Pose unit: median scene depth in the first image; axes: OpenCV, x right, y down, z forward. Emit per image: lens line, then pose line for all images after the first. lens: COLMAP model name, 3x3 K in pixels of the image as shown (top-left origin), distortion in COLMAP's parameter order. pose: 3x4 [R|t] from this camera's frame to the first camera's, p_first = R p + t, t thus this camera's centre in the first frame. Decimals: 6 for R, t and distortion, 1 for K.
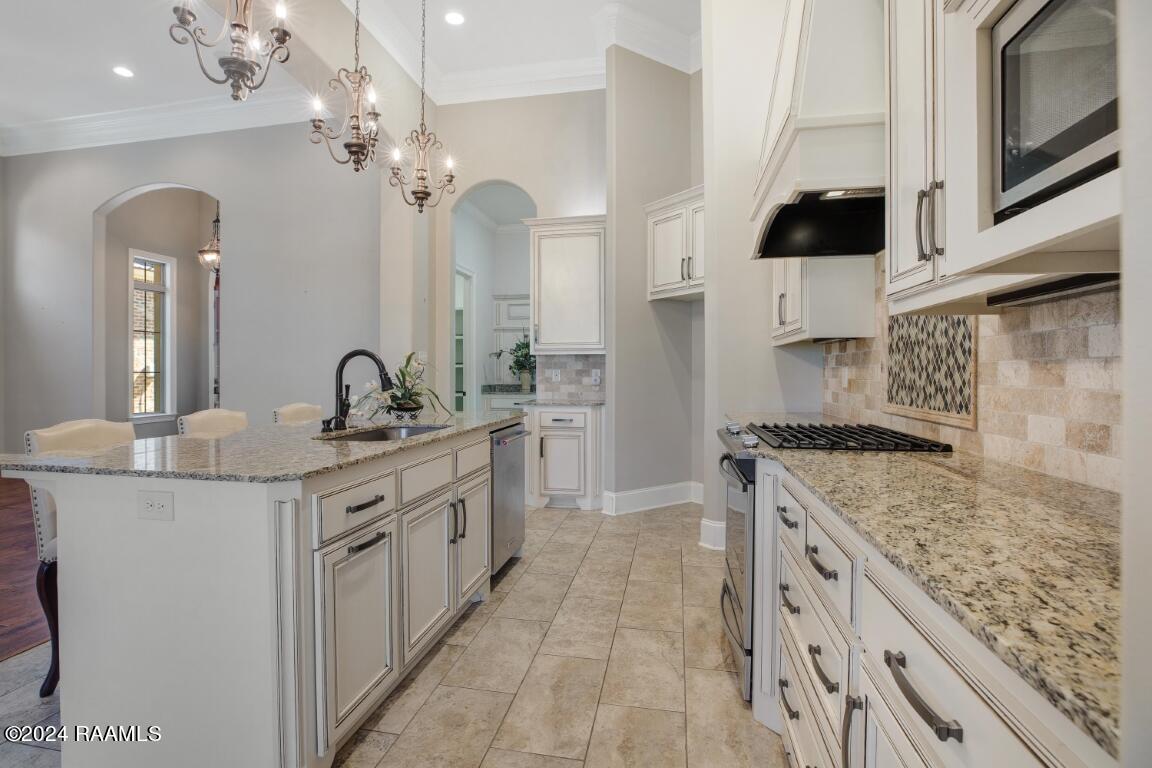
lens RADIAL K [[595.0, 0, 571.7], [0, 595.0, 380.6], [0, 0, 1]] dist [0.000864, 0.000049]
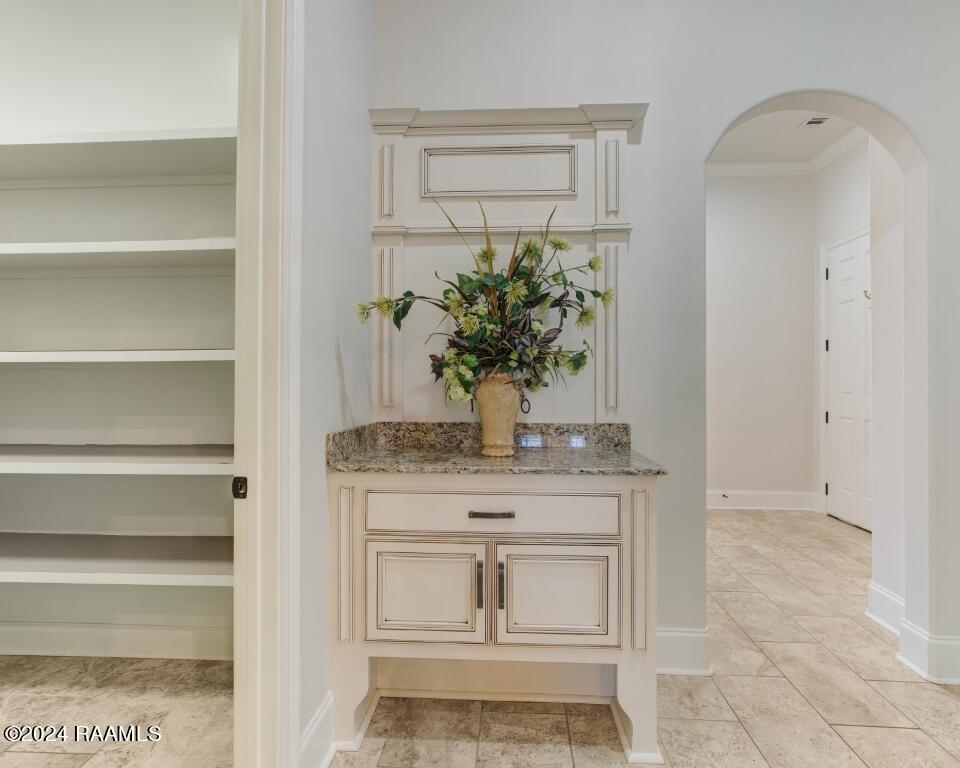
lens RADIAL K [[511.5, 0, 478.3], [0, 511.5, 382.2], [0, 0, 1]] dist [0.006797, 0.000474]
pose [[0.990661, 0.006771, 0.136181, -0.167299], [-0.004227, 0.999811, -0.018960, -0.012870], [-0.136284, 0.018208, 0.990503, 1.107849]]
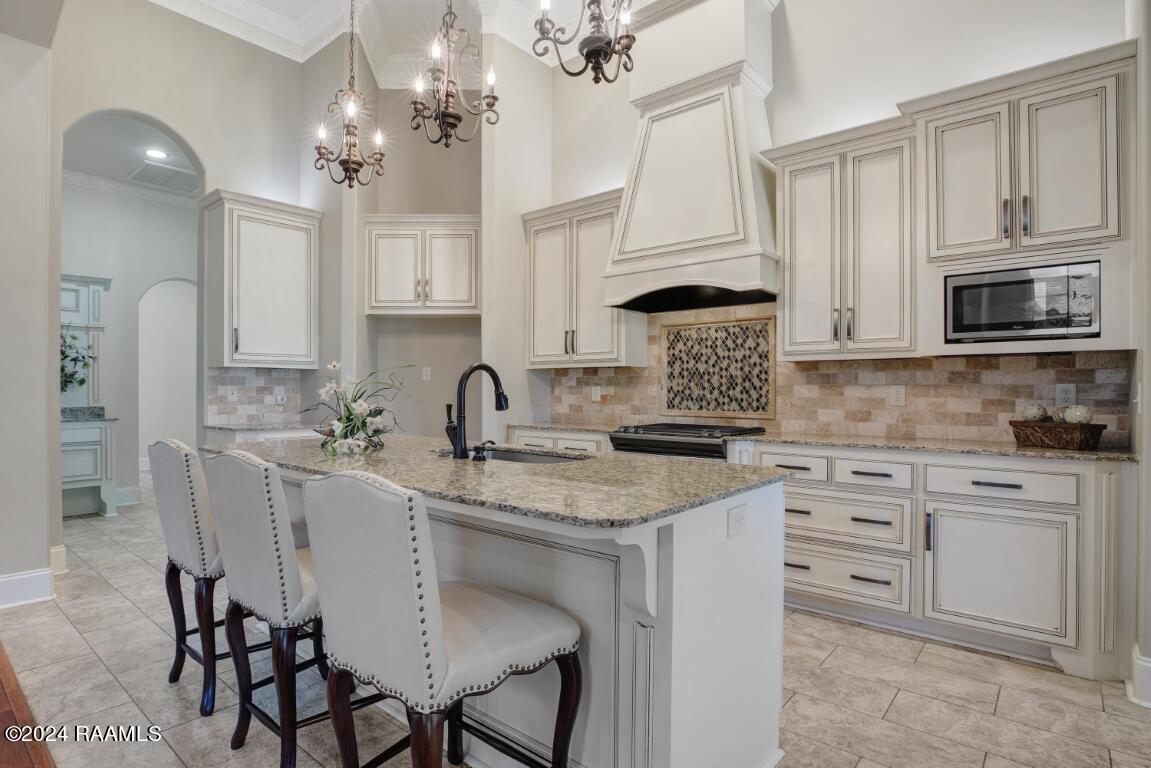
lens RADIAL K [[619.1, 0, 570.7], [0, 619.1, 391.4], [0, 0, 1]] dist [-0.052981, -0.001810]
pose [[0.464225, 0.000001, 0.885717, -0.560147], [0.010535, 0.999929, -0.005522, -0.002436], [-0.885654, 0.011895, 0.464192, 0.244743]]
